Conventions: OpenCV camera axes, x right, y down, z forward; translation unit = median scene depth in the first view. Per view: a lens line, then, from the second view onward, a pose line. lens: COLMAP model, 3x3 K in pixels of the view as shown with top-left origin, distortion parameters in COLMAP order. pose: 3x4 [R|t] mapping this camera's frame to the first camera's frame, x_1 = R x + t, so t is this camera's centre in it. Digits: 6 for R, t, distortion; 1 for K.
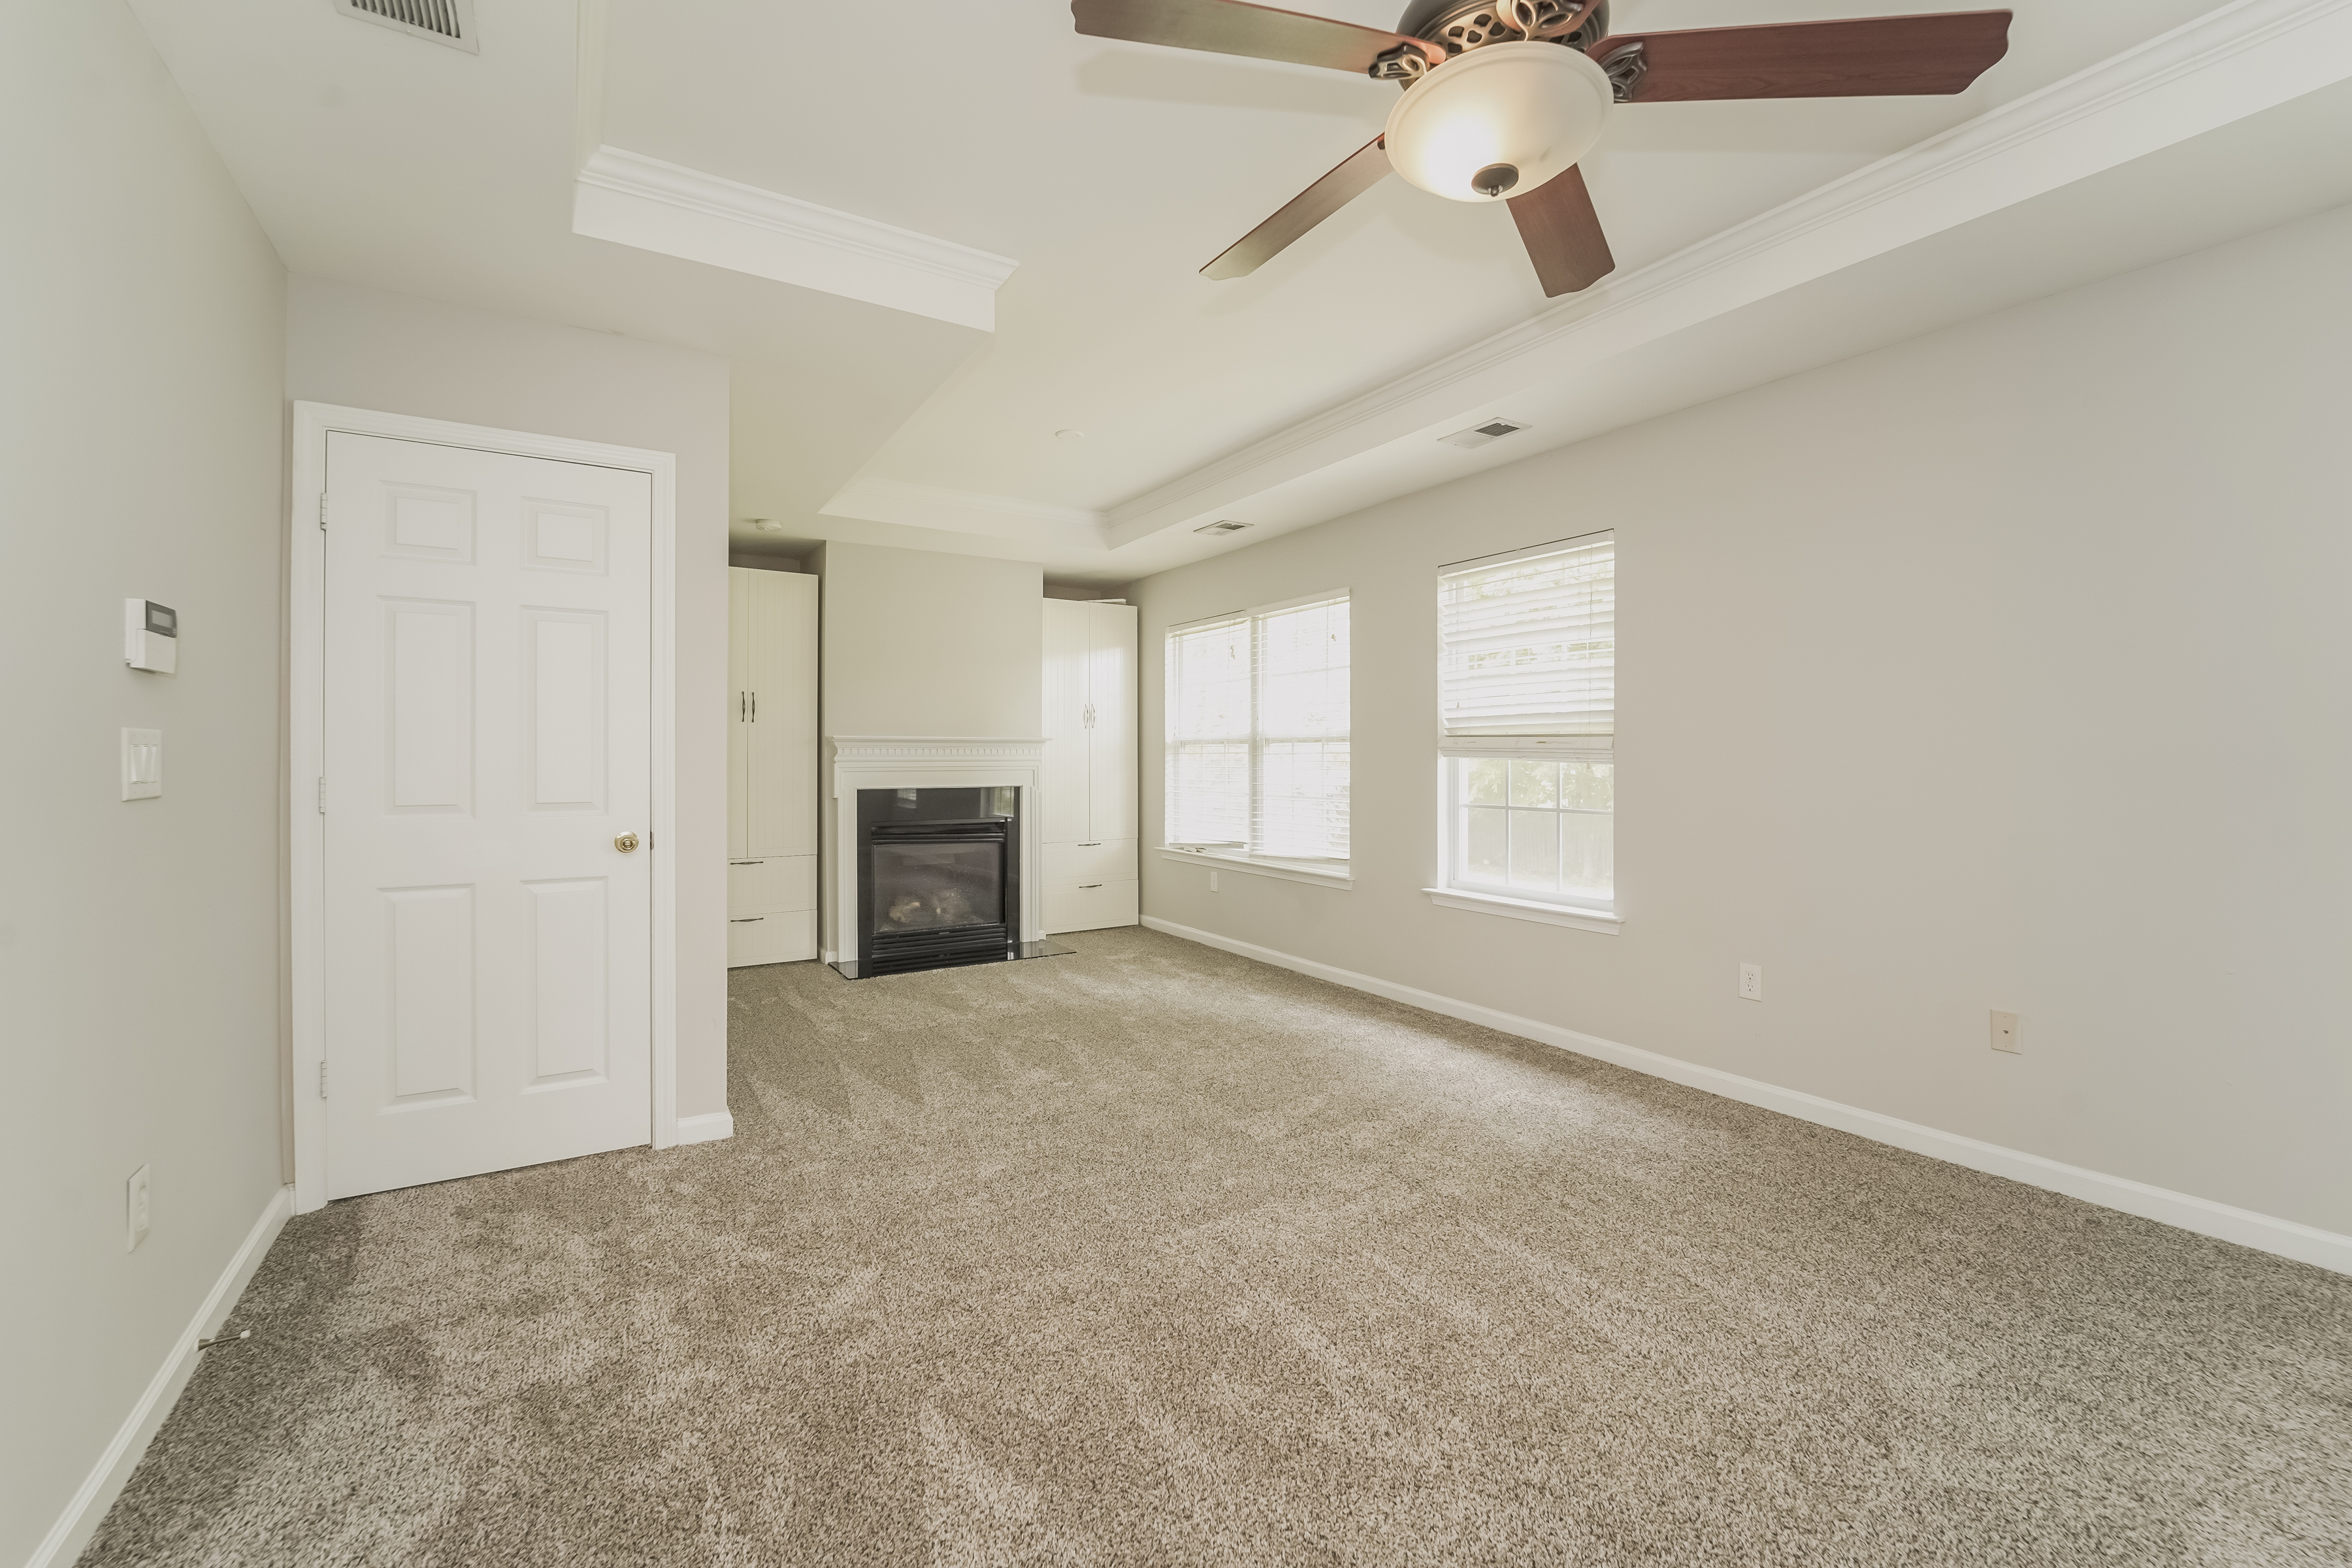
lens RADIAL K [[999.3, 0, 1178.1], [0, 999.3, 753.2], [0, 0, 1]] dist [-0.000609, -0.000030]
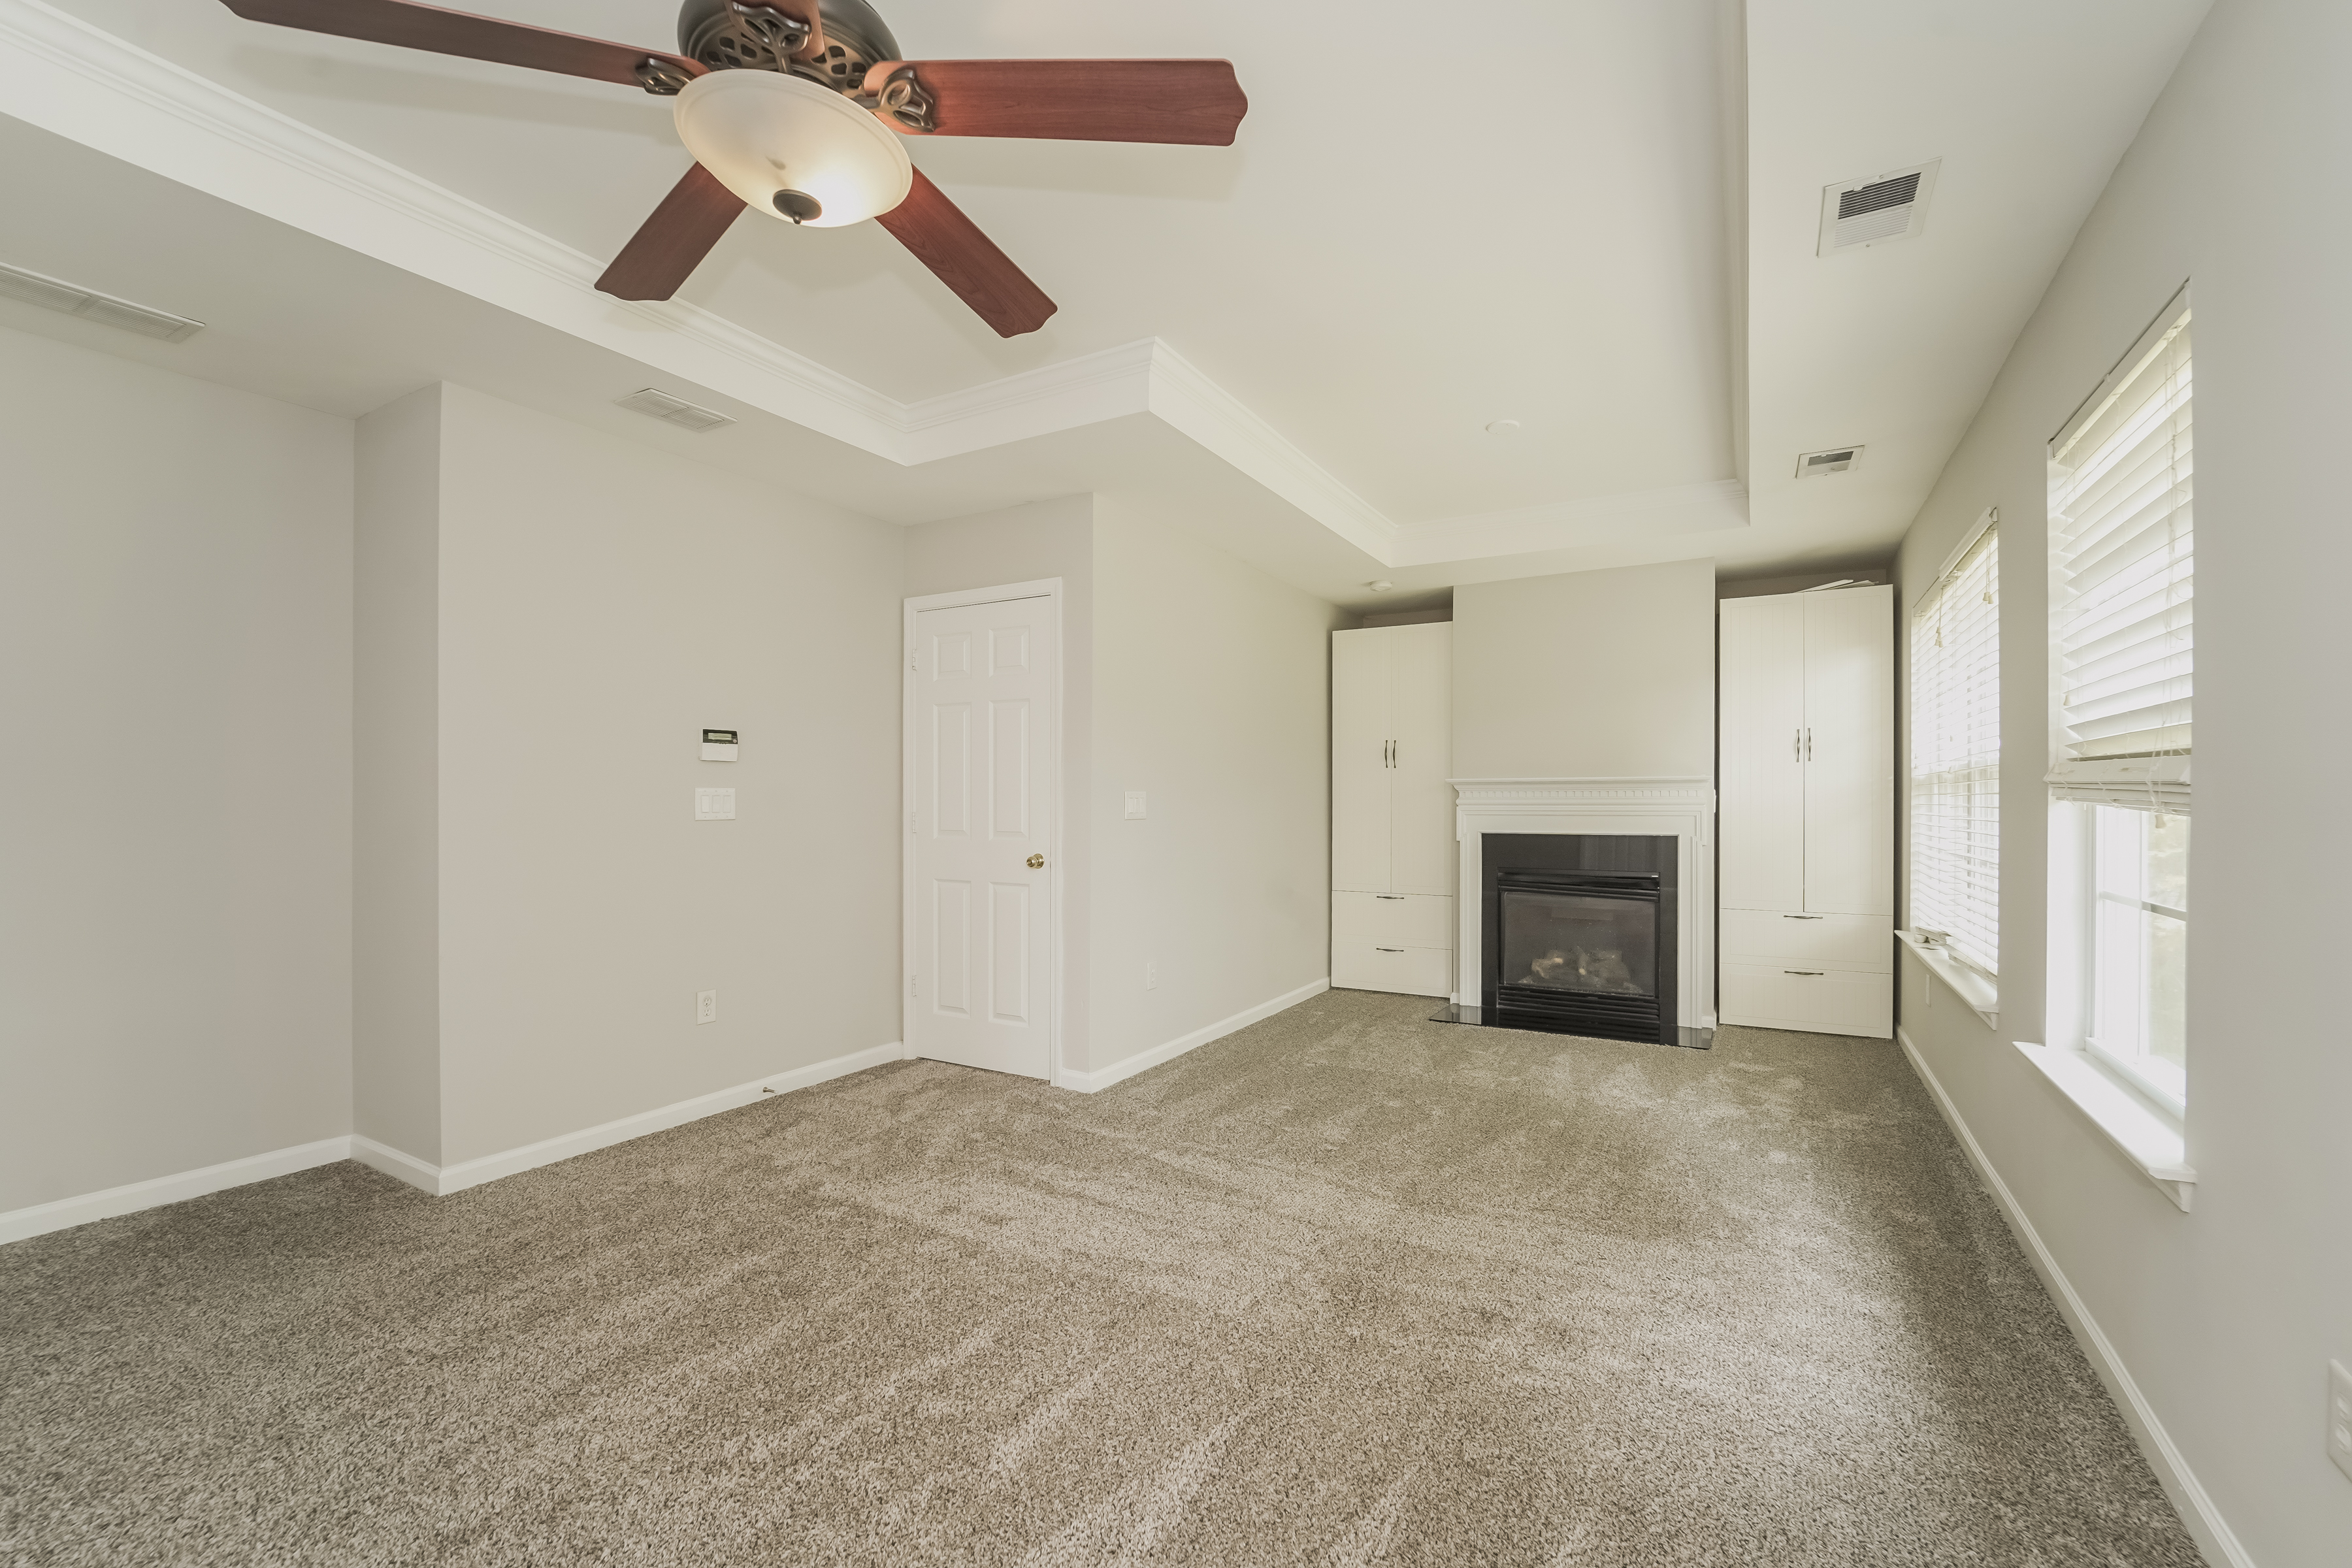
lens RADIAL K [[992.2, 0, 1144.4], [0, 992.2, 800.0], [0, 0, 1]] dist [-0.000744, 0.000125]
pose [[0.459230, 0.001474, -0.888316, 0.396302], [0.003296, 0.999989, 0.003364, -0.000613], [0.888311, -0.004473, 0.459220, 0.257900]]
